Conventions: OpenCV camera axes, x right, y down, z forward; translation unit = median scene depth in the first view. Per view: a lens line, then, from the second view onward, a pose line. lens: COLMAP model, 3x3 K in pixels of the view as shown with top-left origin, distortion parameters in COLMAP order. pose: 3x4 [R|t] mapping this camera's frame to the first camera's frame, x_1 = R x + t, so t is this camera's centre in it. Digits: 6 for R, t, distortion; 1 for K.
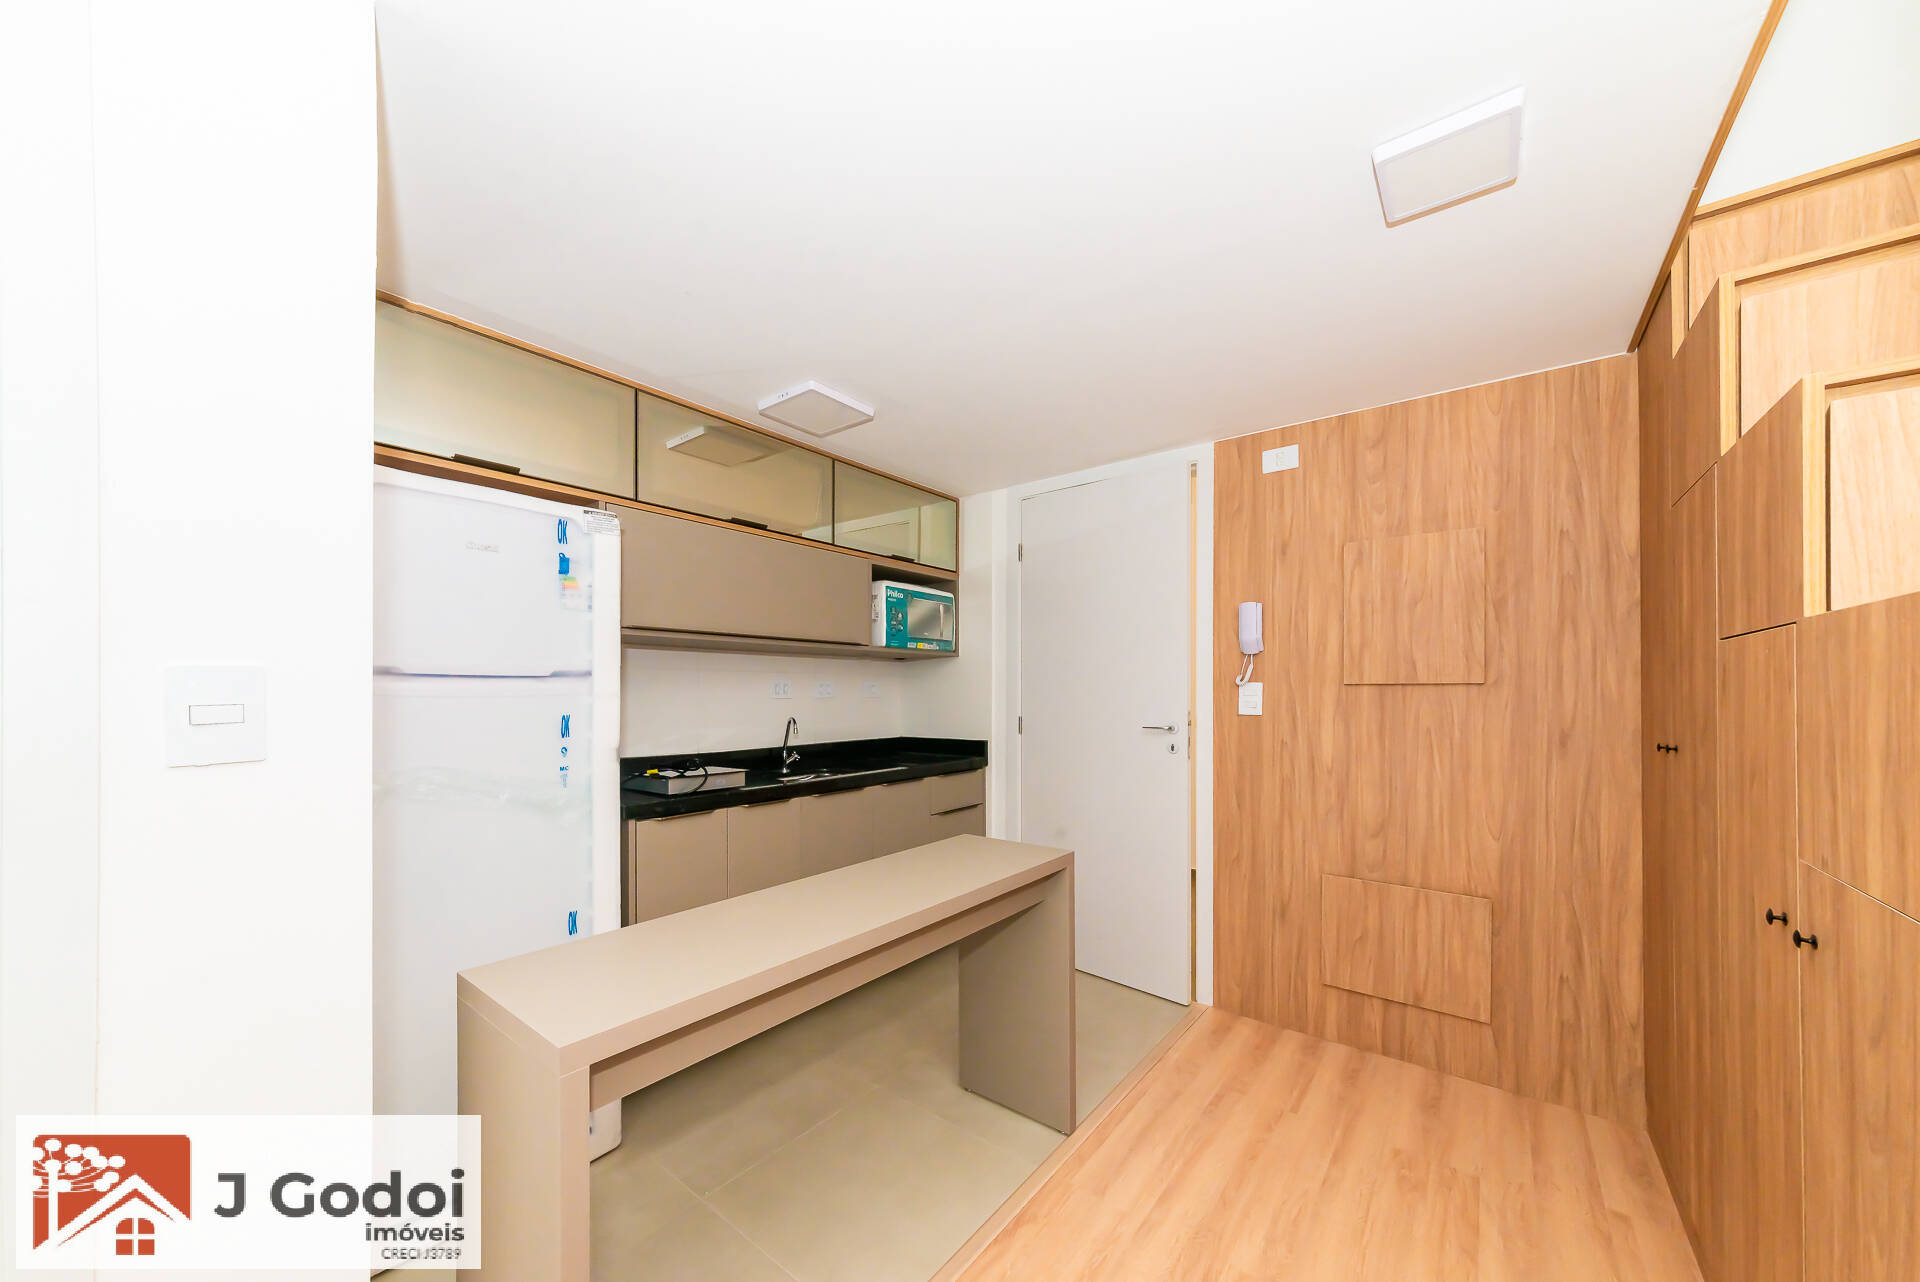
lens RADIAL K [[677.4, 0, 952.5], [0, 677.4, 691.8], [0, 0, 1]] dist [-0.007872, 0.000033]
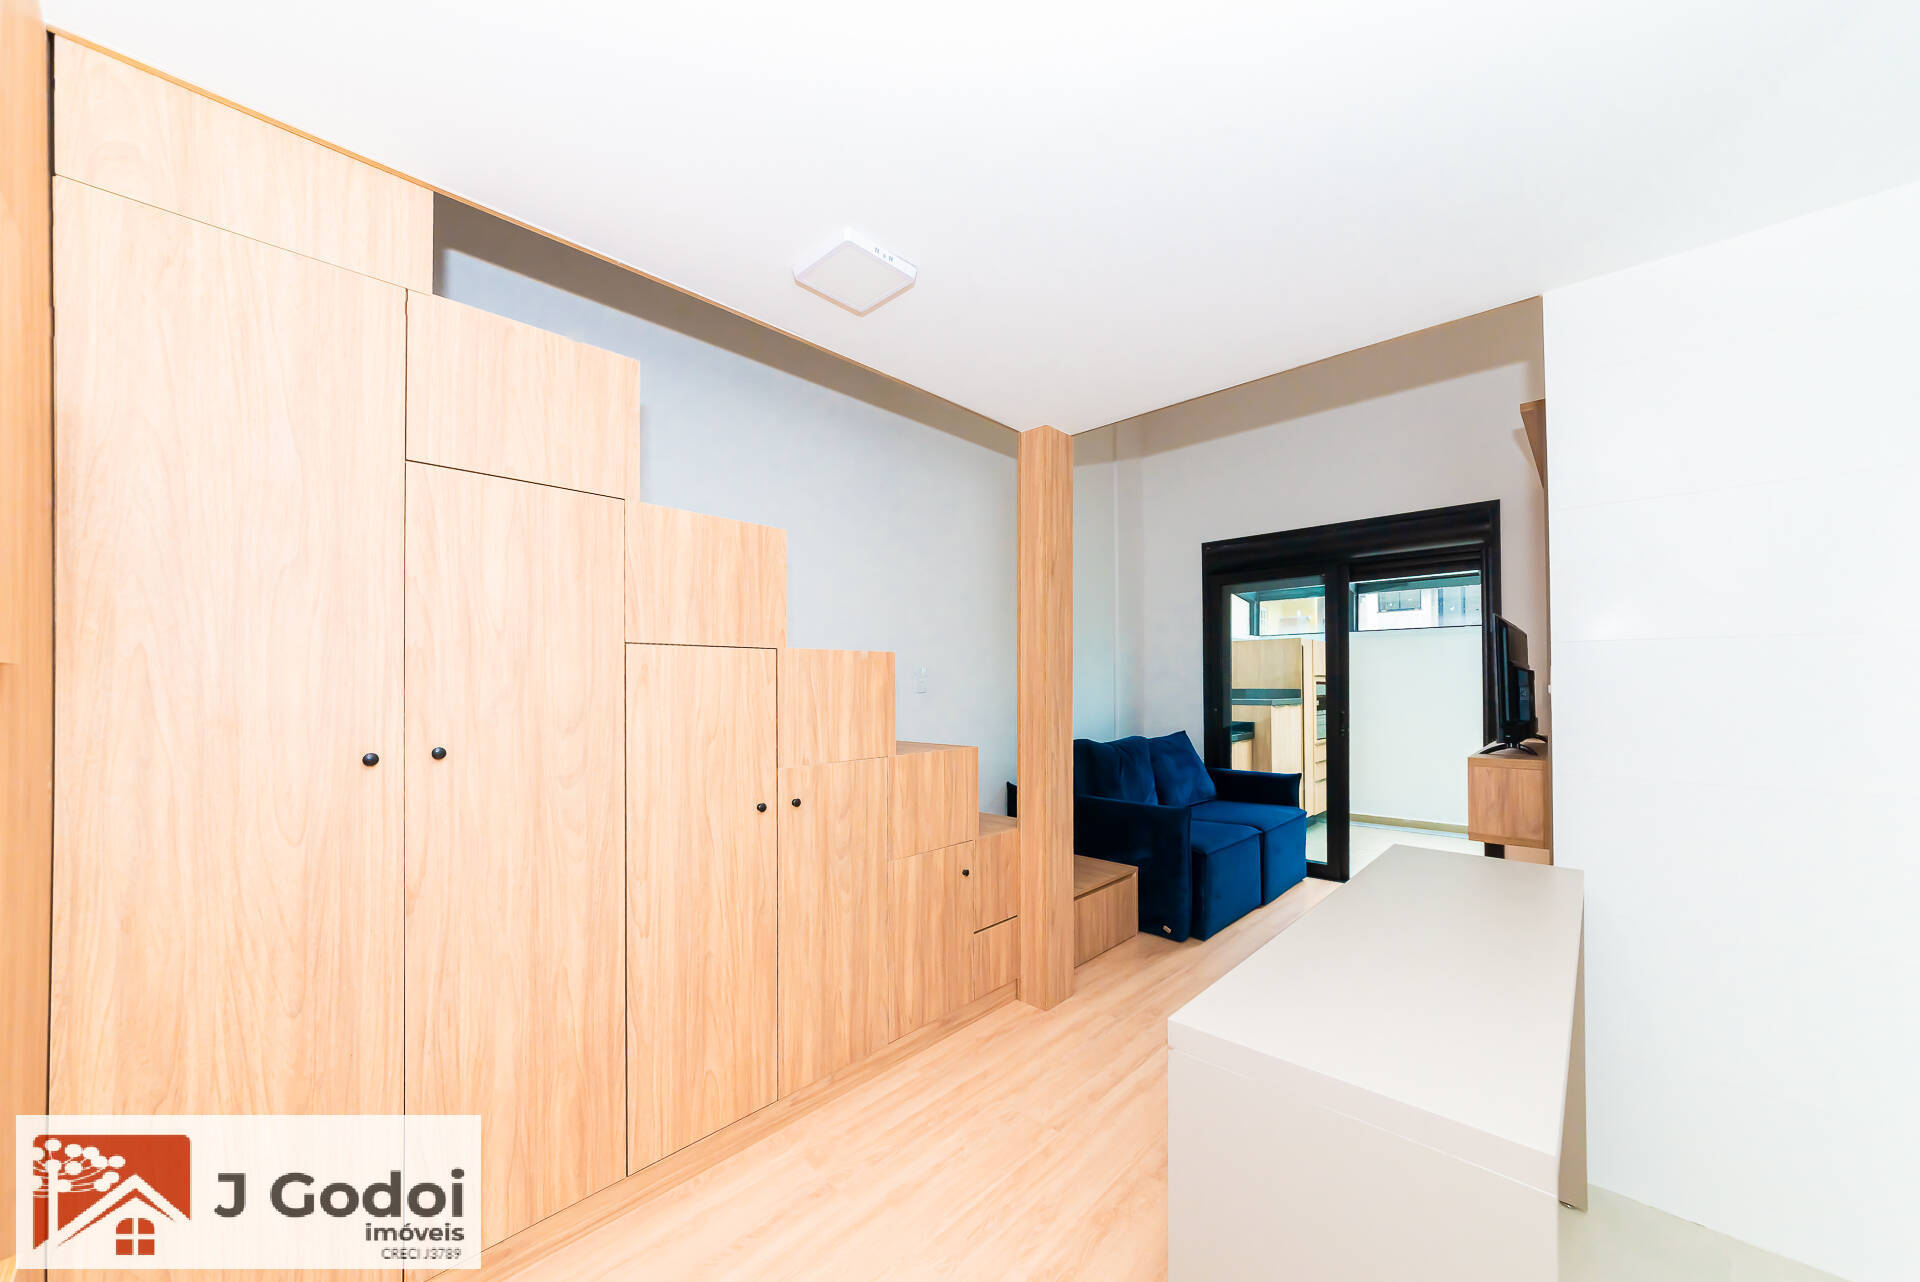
lens RADIAL K [[690.1, 0, 954.6], [0, 690.1, 683.7], [0, 0, 1]] dist [-0.001036, 0.000069]
pose [[-0.996571, 0.005778, 0.082537, 0.232347], [0.005849, 0.999983, 0.000620, 0.000282], [-0.082532, 0.001100, -0.996588, 1.198922]]
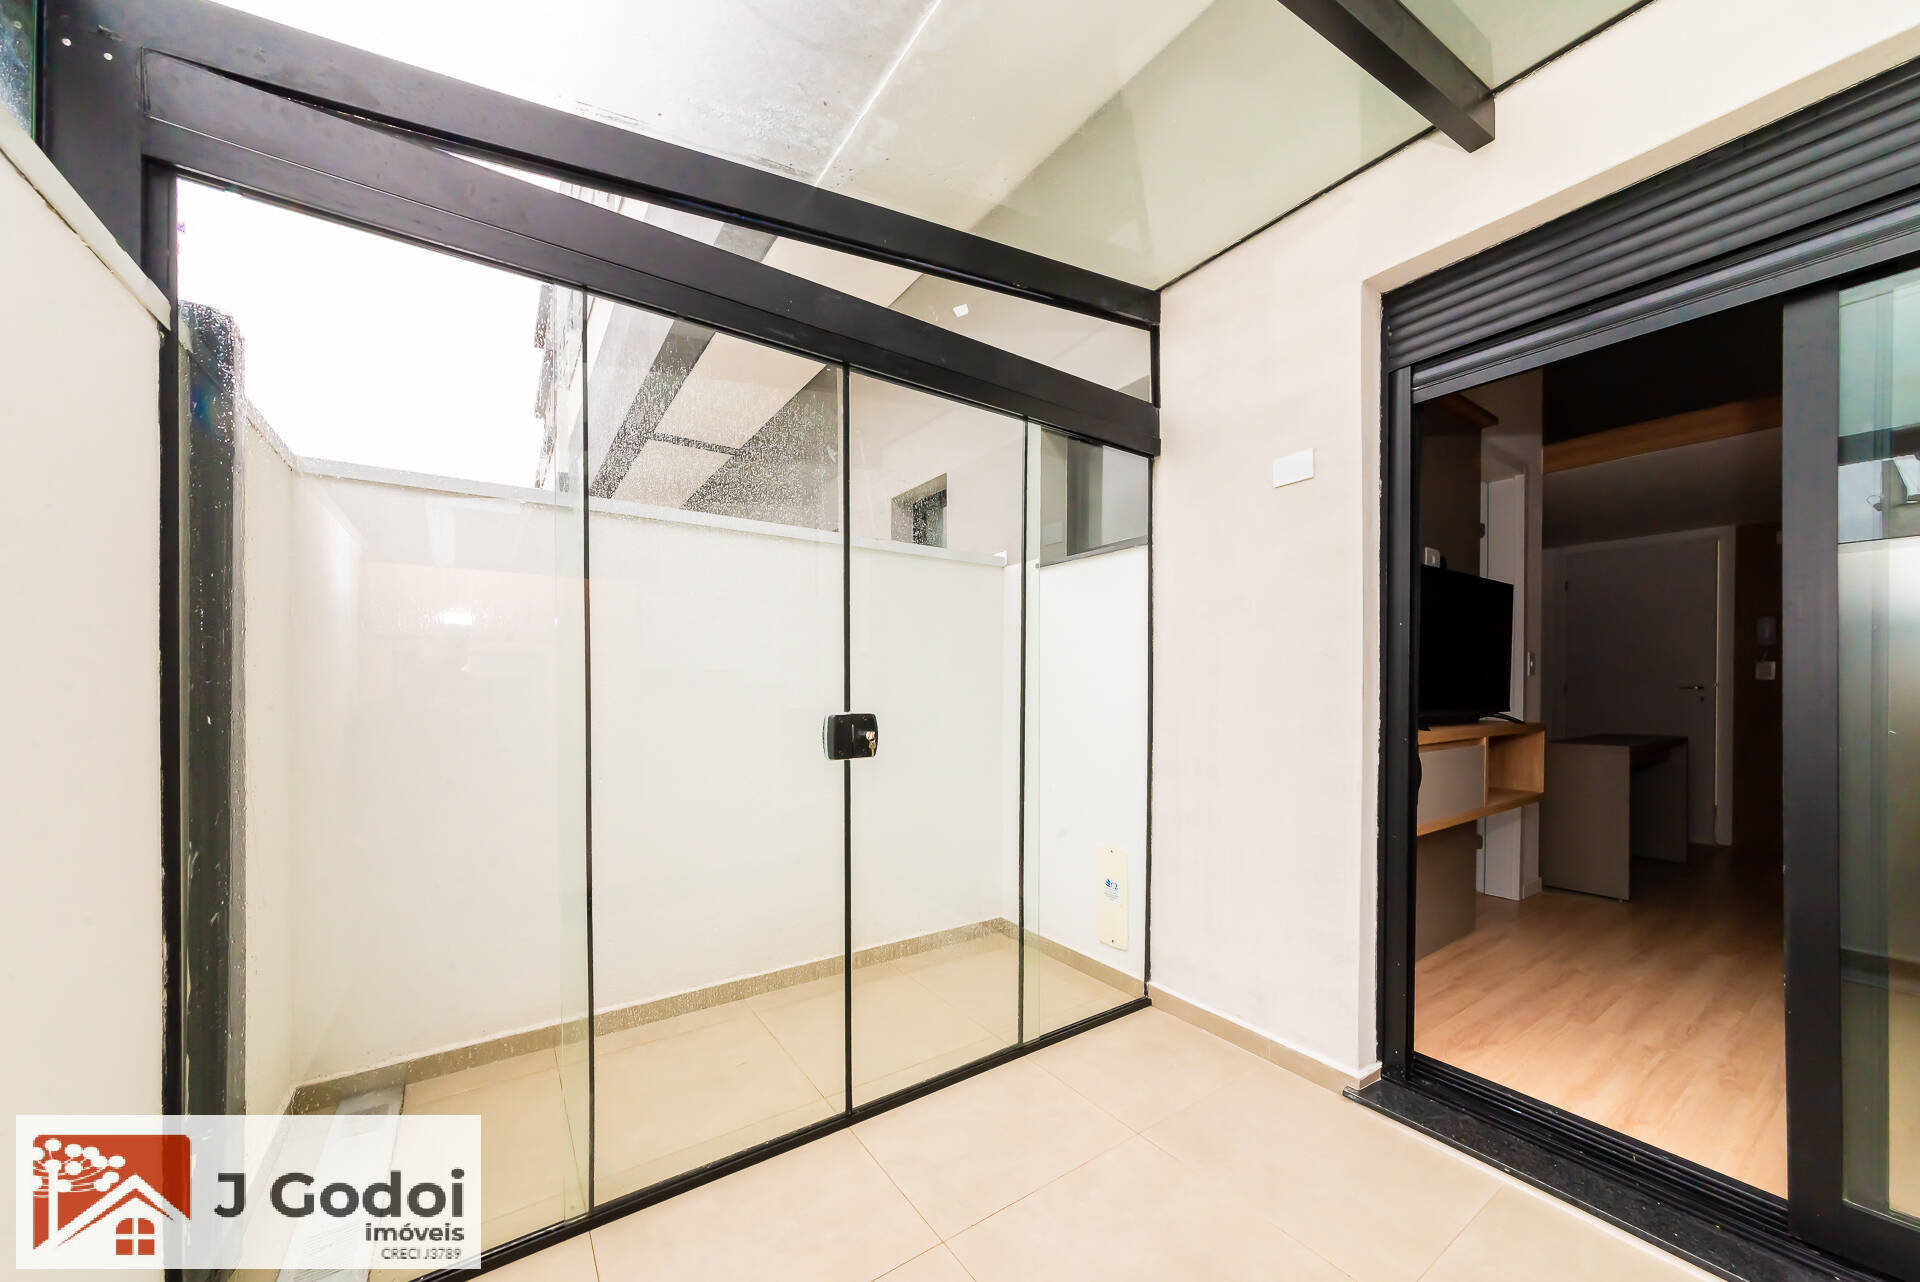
lens RADIAL K [[683.8, 0, 954.2], [0, 683.8, 698.5], [0, 0, 1]] dist [-0.000945, 0.000063]
pose [[0.955662, 0.003668, -0.294444, -1.161608], [-0.001924, 0.999979, 0.006213, 0.084114], [0.294461, -0.005371, 0.955648, -1.462671]]
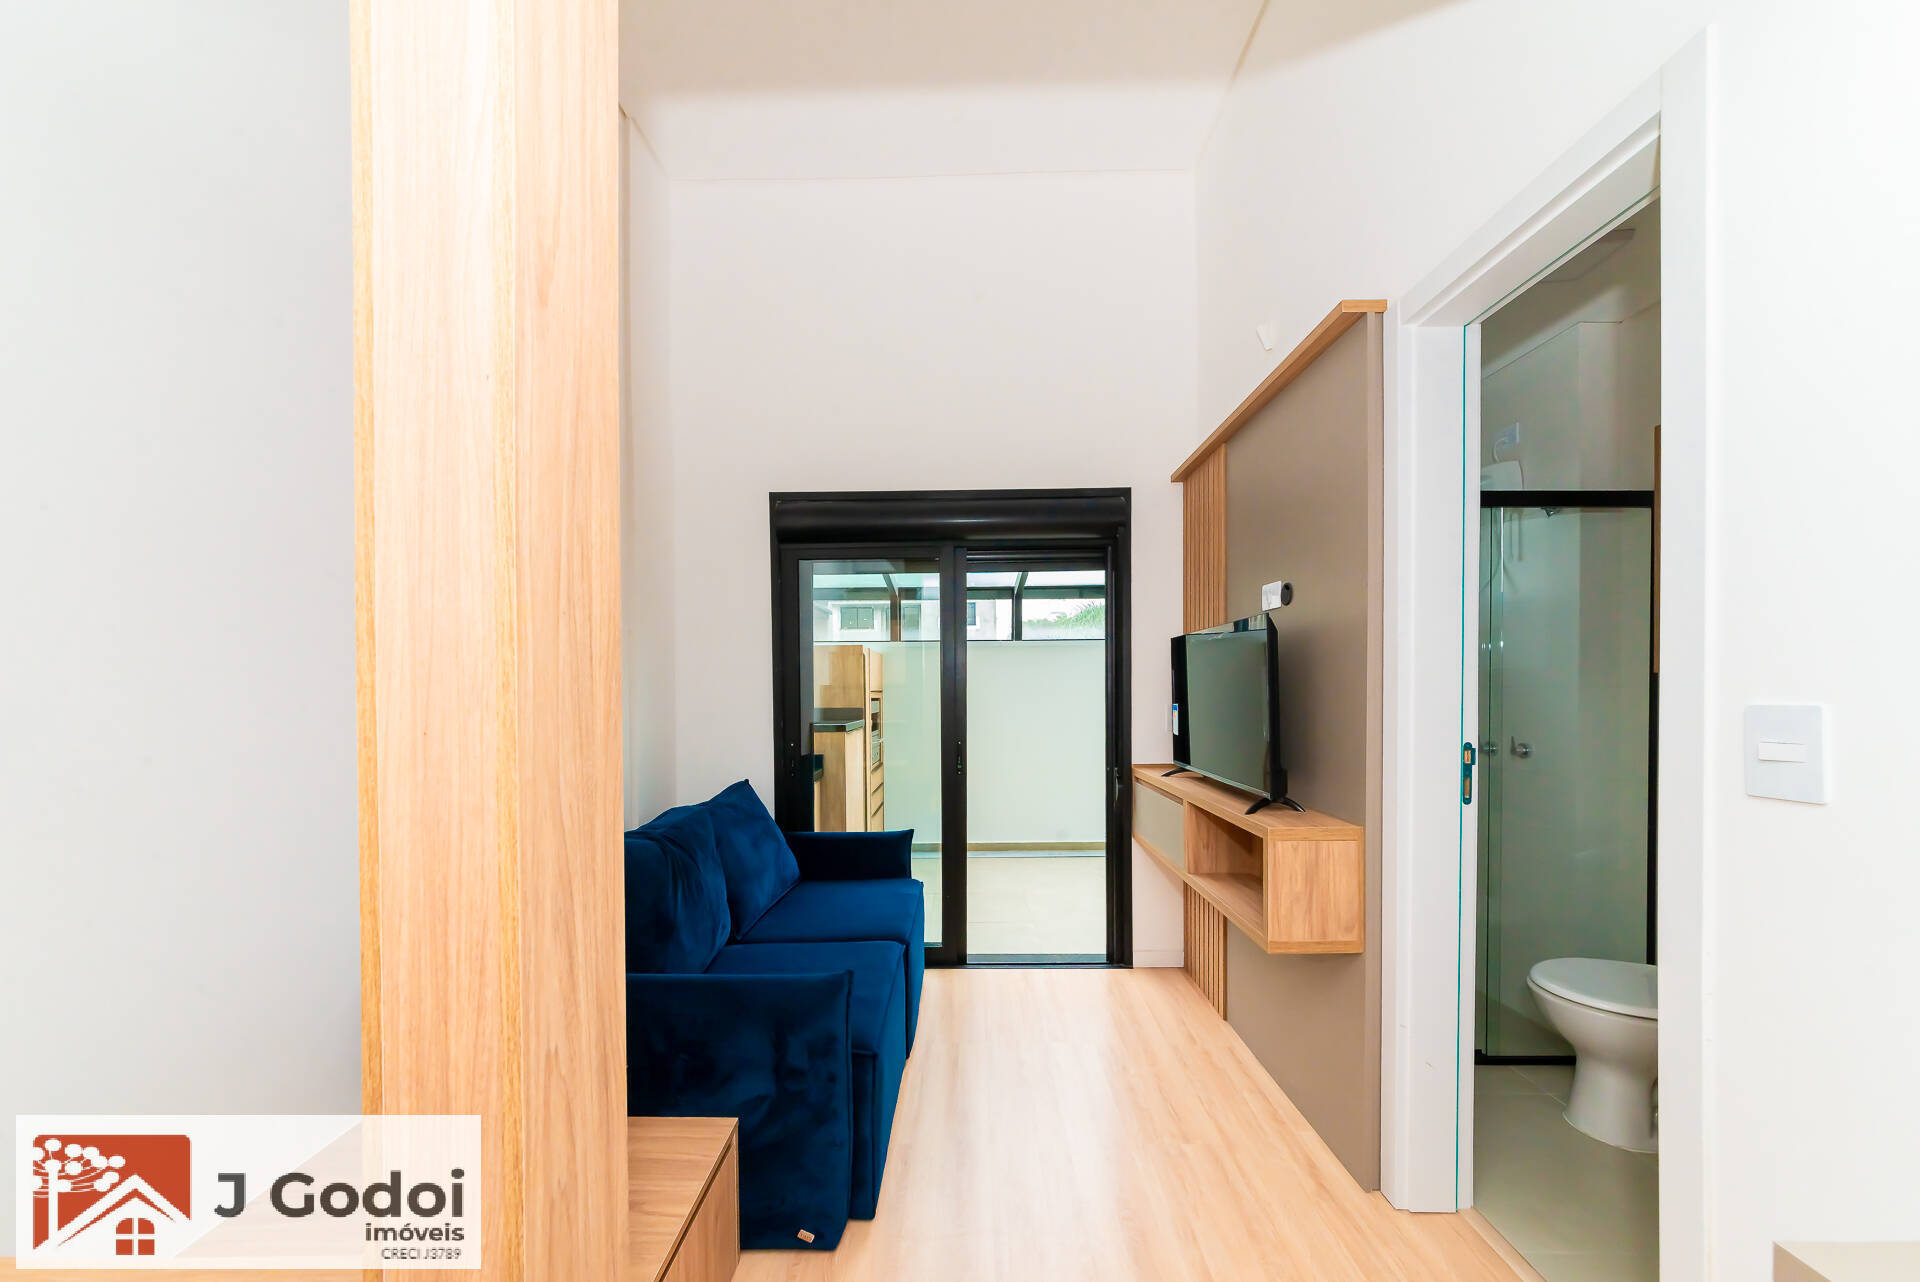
lens RADIAL K [[683.8, 0, 954.2], [0, 683.8, 698.5], [0, 0, 1]] dist [-0.000945, 0.000063]
pose [[-0.792820, 0.015248, -0.609265, 0.201634], [0.007043, 0.999849, 0.015859, -0.026494], [0.609415, 0.008283, -0.792808, 0.372048]]
